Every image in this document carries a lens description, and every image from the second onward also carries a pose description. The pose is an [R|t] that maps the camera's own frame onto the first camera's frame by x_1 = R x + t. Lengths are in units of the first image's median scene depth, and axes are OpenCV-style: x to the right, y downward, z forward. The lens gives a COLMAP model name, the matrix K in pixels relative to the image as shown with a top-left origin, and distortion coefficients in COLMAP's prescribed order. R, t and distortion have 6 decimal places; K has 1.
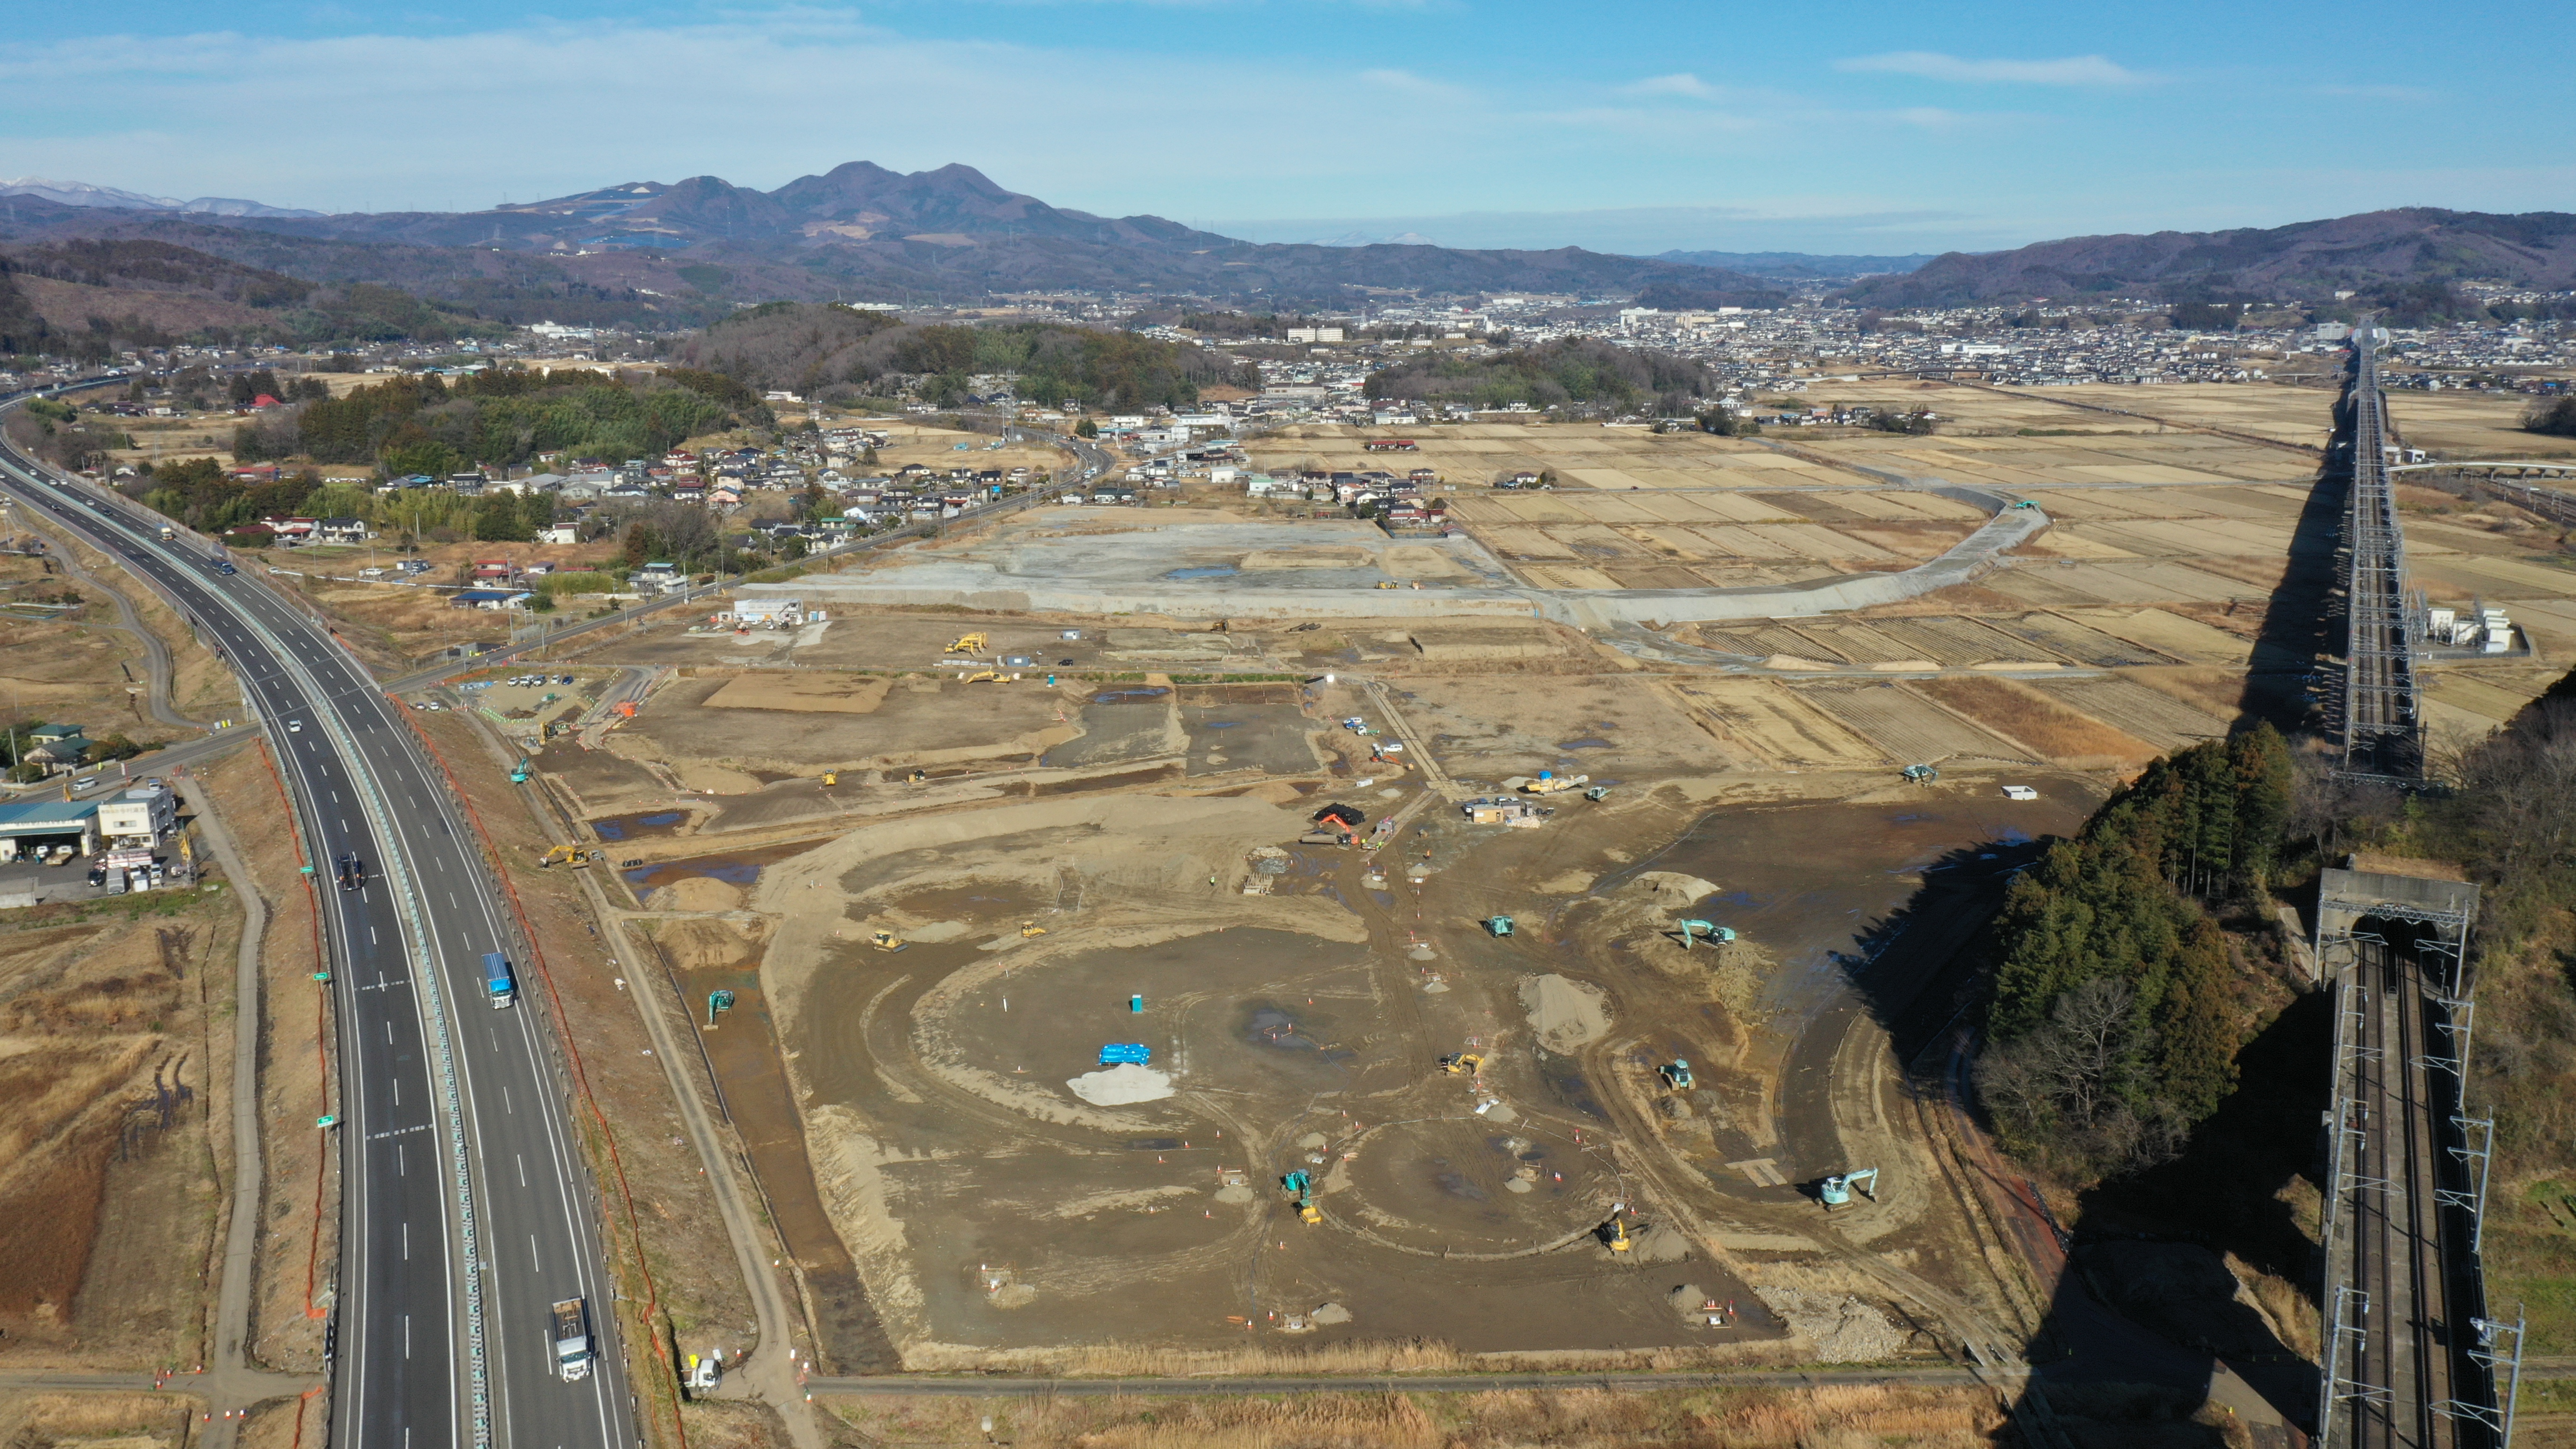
lens RADIAL K [[2029.6, 0, 1290.0], [0, 2029.6, 714.8], [0, 0, 1]] dist [0.002179, -0.007143]
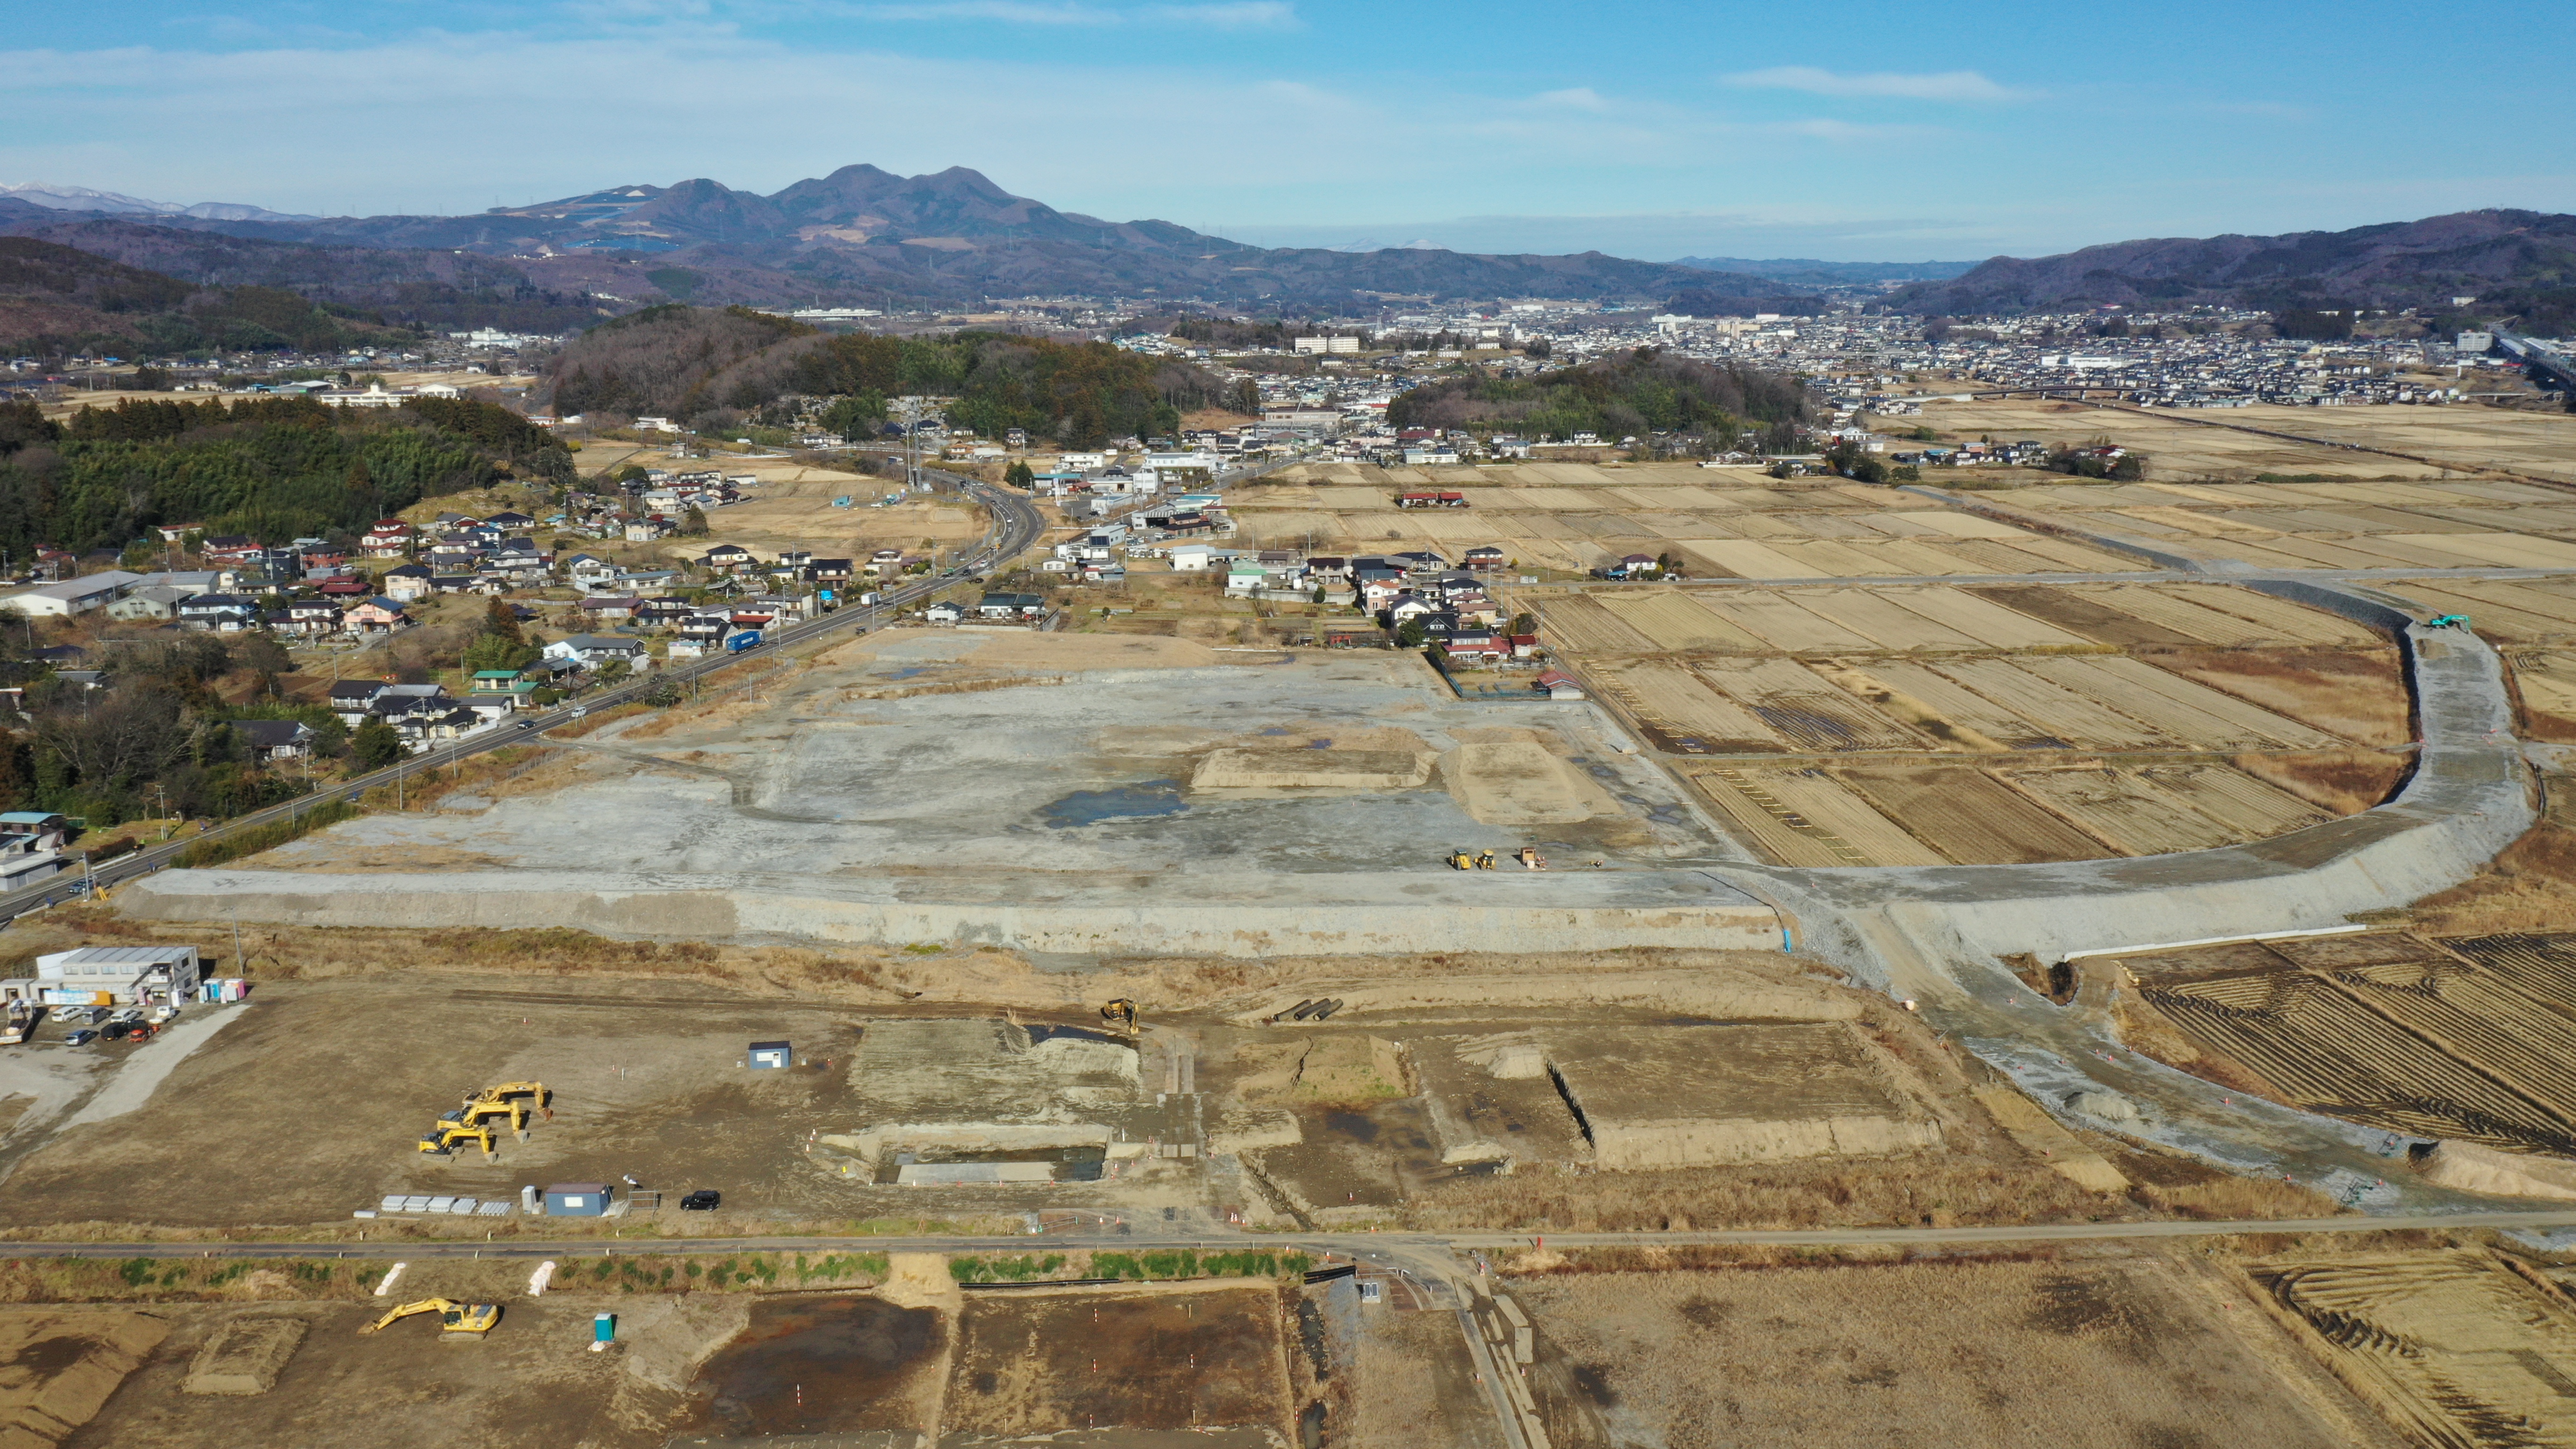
lens RADIAL K [[2029.6, 0, 1290.0], [0, 2029.6, 714.8], [0, 0, 1]] dist [0.002179, -0.007143]
pose [[0.999986, 0.002064, -0.004820, 0.002086], [-0.002080, 0.999992, -0.003292, -0.042012], [0.004813, 0.003302, 0.999983, 0.213311]]
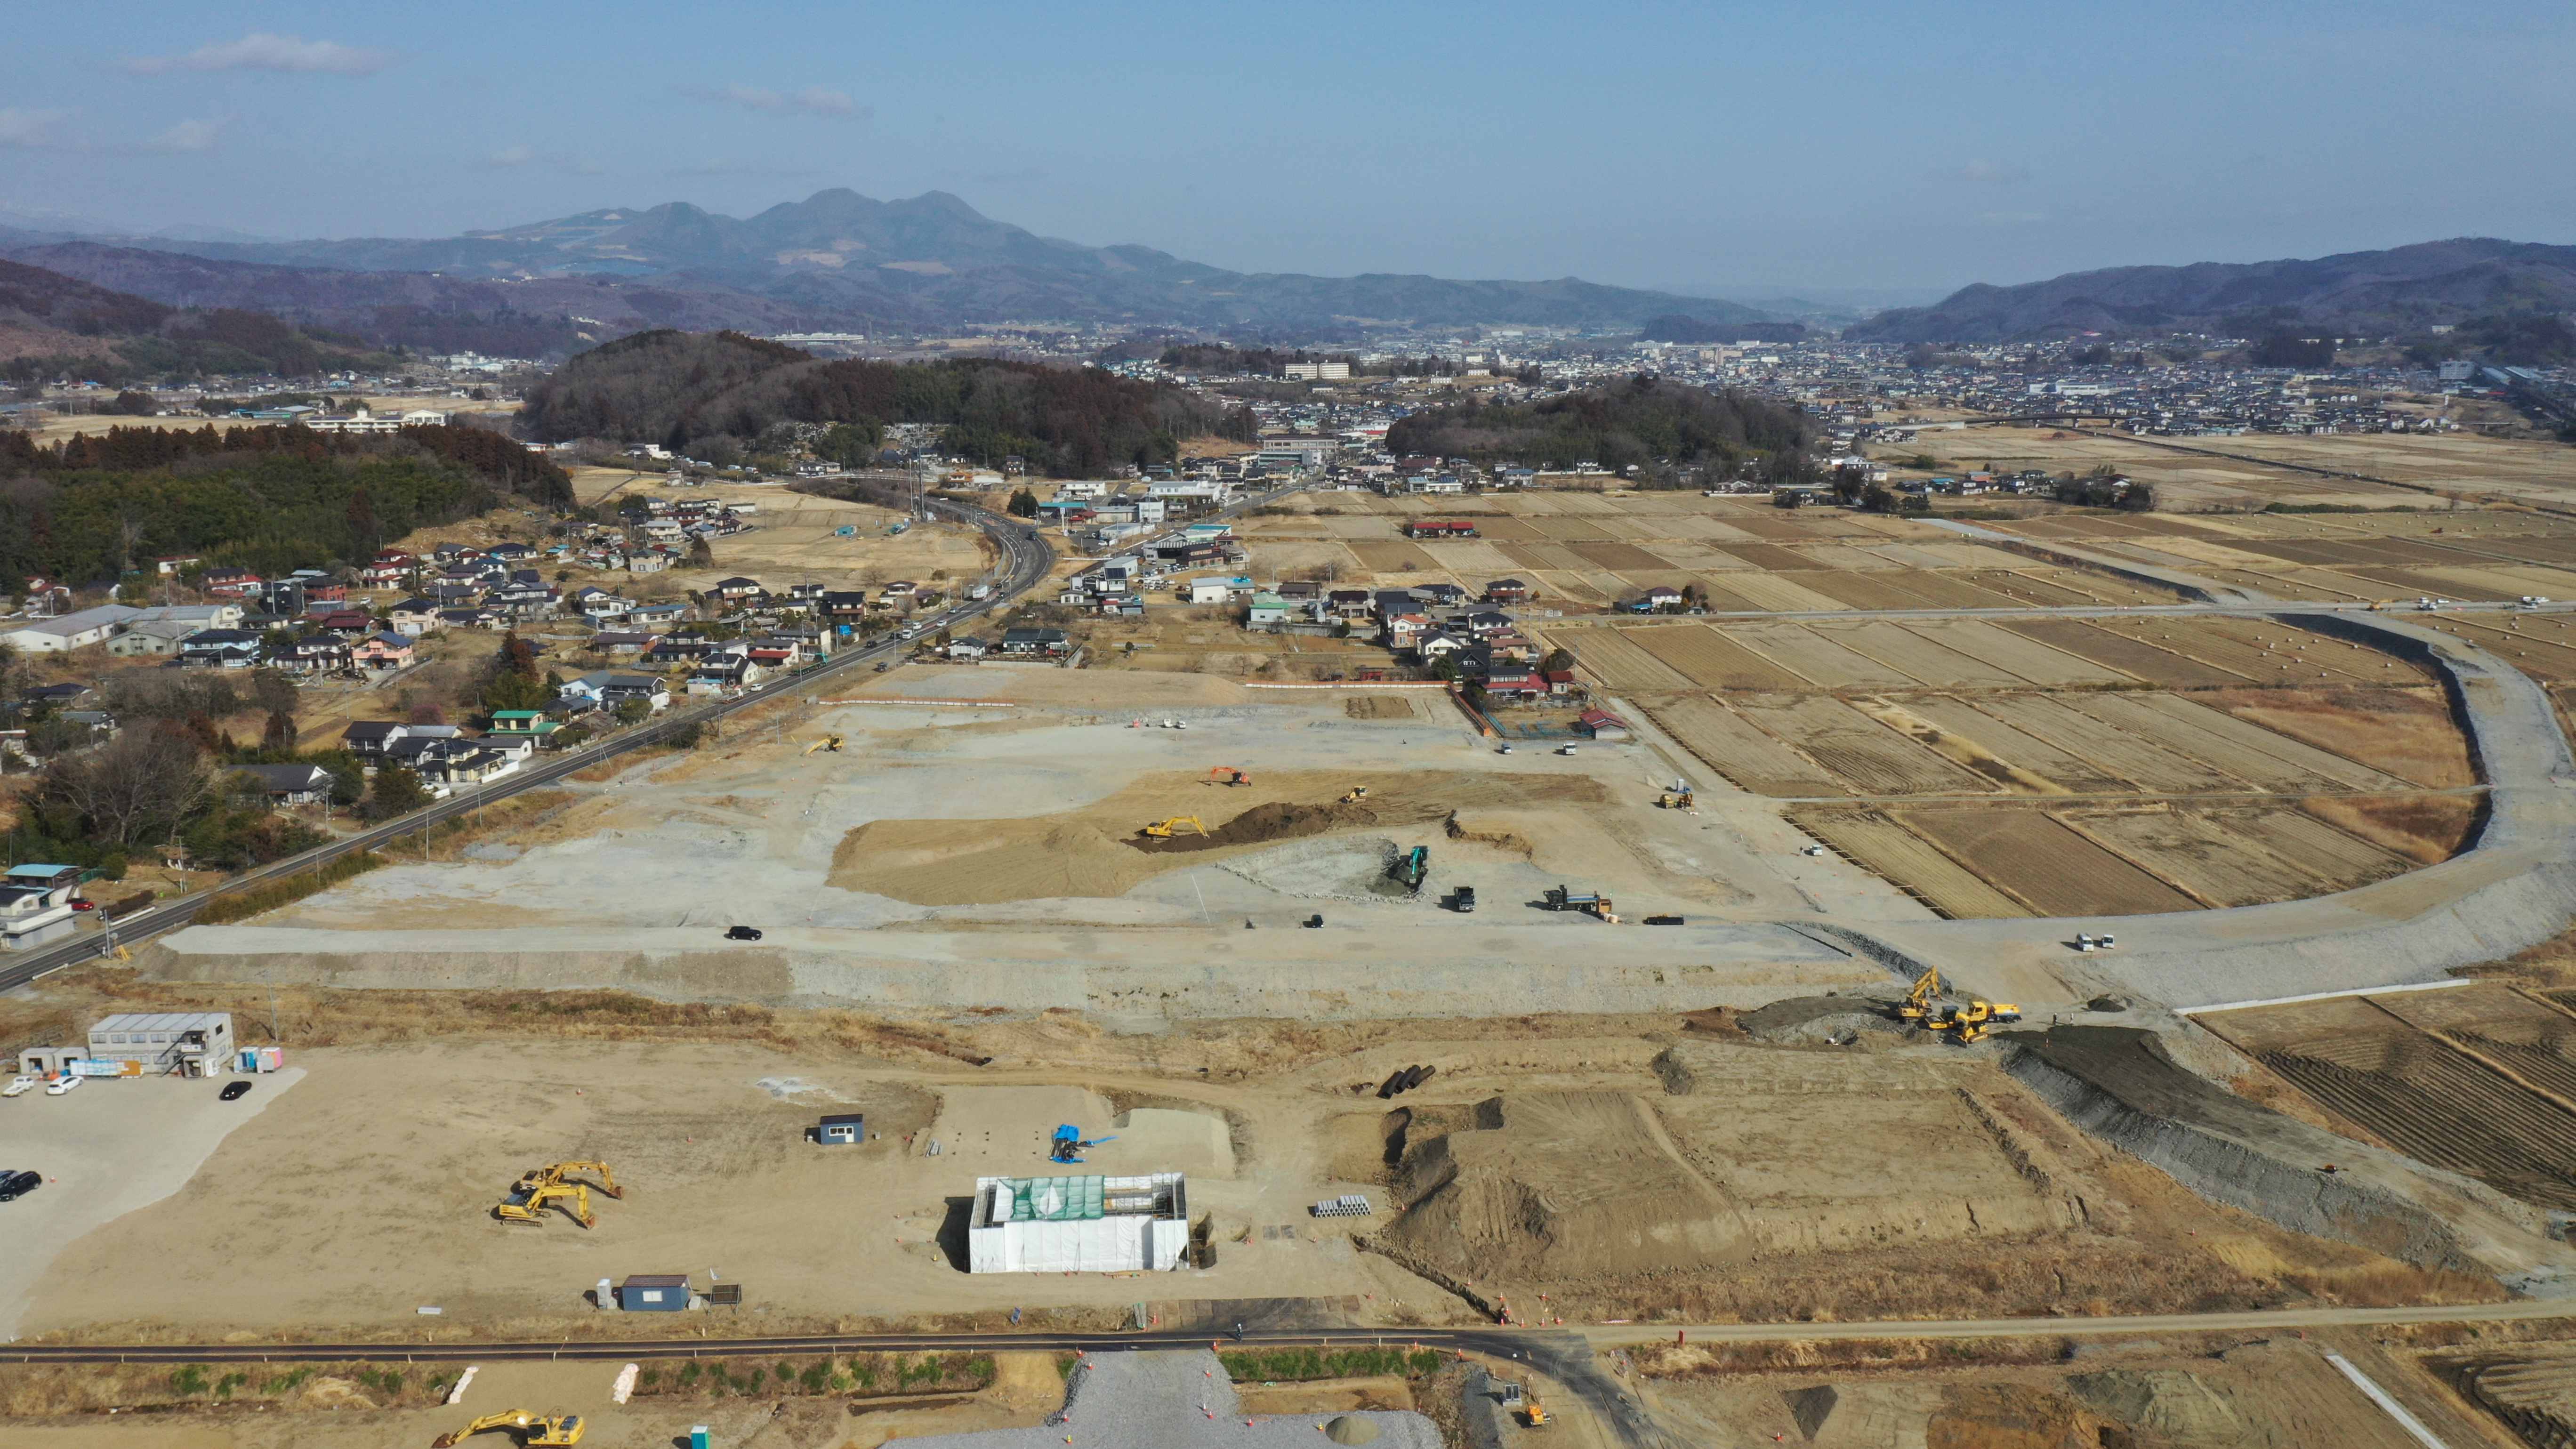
lens RADIAL K [[2029.6, 0, 1290.0], [0, 2029.6, 714.8], [0, 0, 1]] dist [0.002179, -0.007143]
pose [[0.999973, 0.001968, 0.007096, -0.007479], [-0.001862, 0.999886, -0.014968, -0.044513], [-0.007125, 0.014955, 0.999863, 0.220788]]
